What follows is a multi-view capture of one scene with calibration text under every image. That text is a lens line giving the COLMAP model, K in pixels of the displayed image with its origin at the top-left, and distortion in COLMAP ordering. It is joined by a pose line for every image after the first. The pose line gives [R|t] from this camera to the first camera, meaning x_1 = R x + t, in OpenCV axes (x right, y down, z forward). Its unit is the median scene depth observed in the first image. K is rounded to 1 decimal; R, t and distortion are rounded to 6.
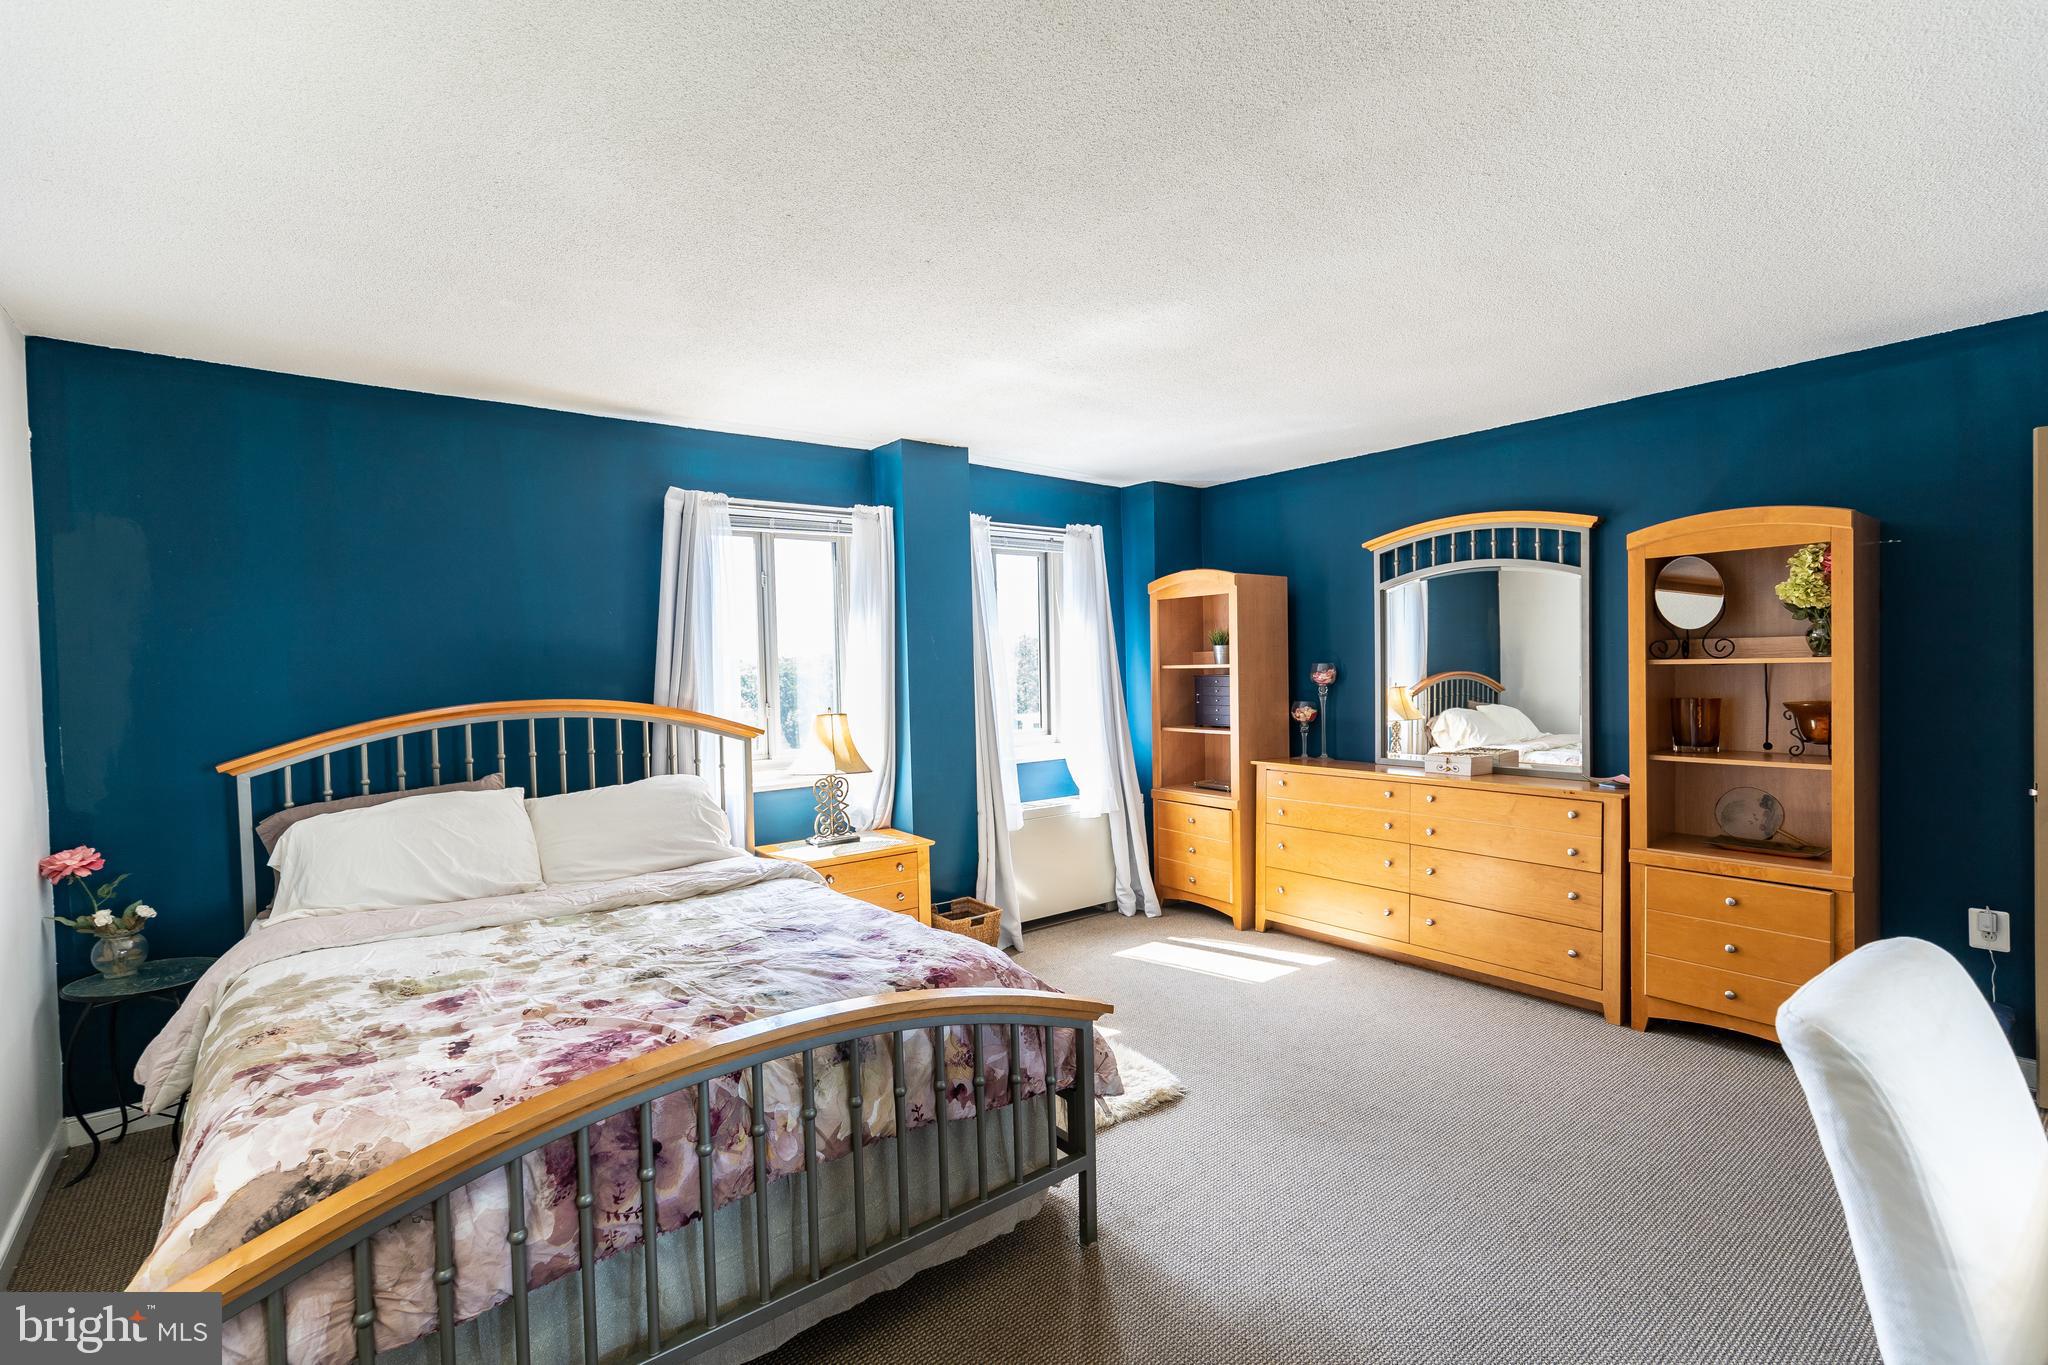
lens RADIAL K [[920.3, 0, 1024.0], [0, 920.3, 682.5], [0, 0, 1]] dist [0.002972, 0.000300]
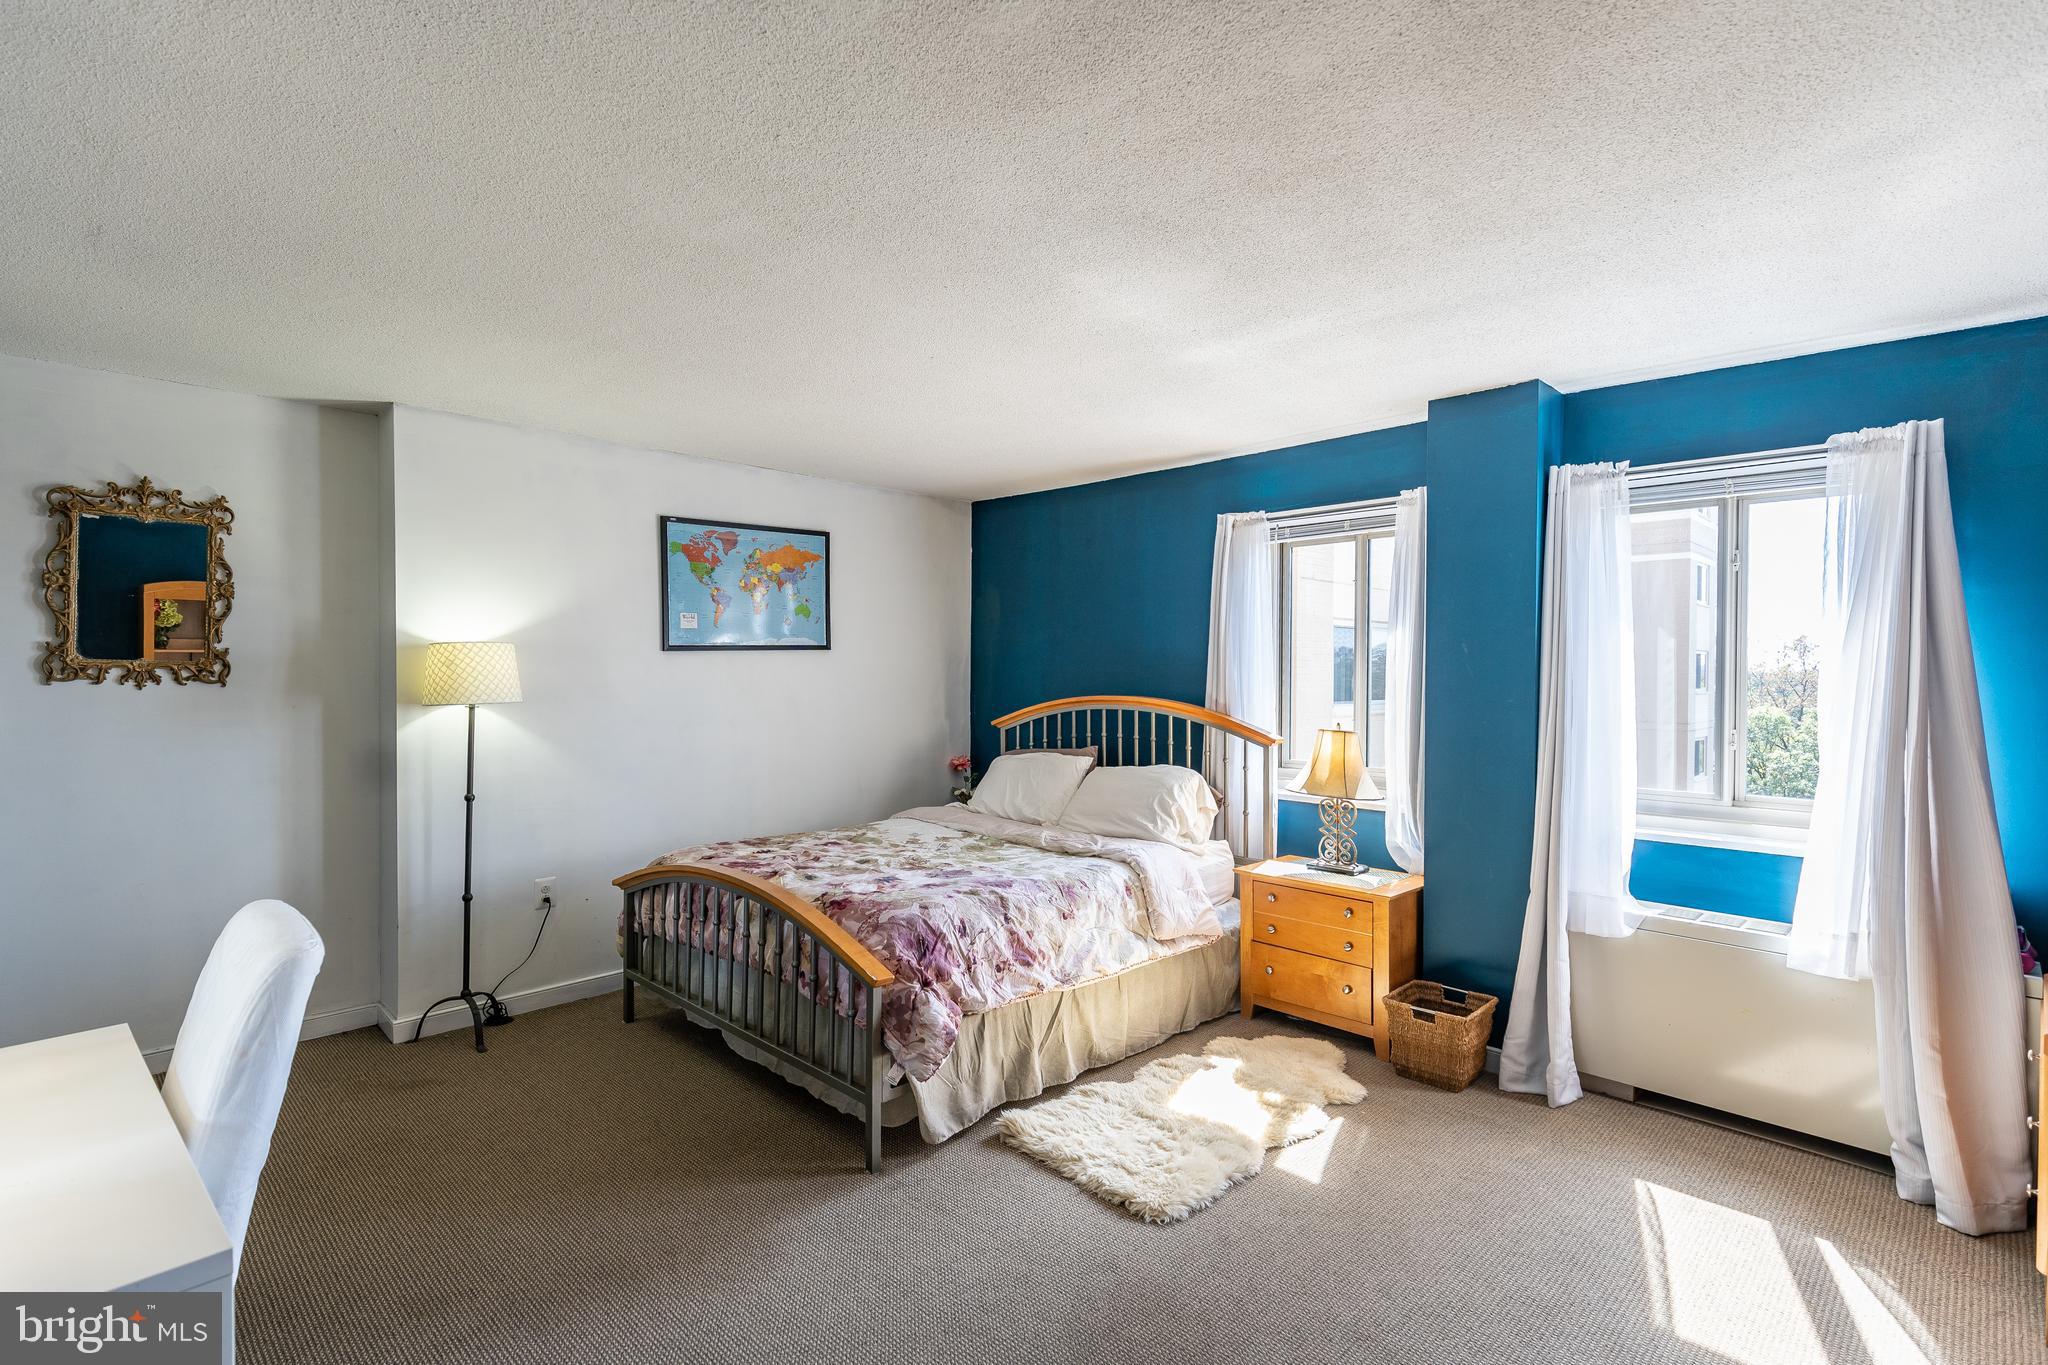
lens RADIAL K [[986.2, 0, 1013.4], [0, 986.2, 688.8], [0, 0, 1]] dist [0.017964, -0.000326]
pose [[0.119815, 0.041780, -0.991917, 0.779100], [-0.033635, 0.998711, 0.038003, -0.036004], [0.992226, 0.028809, 0.121065, 0.597106]]
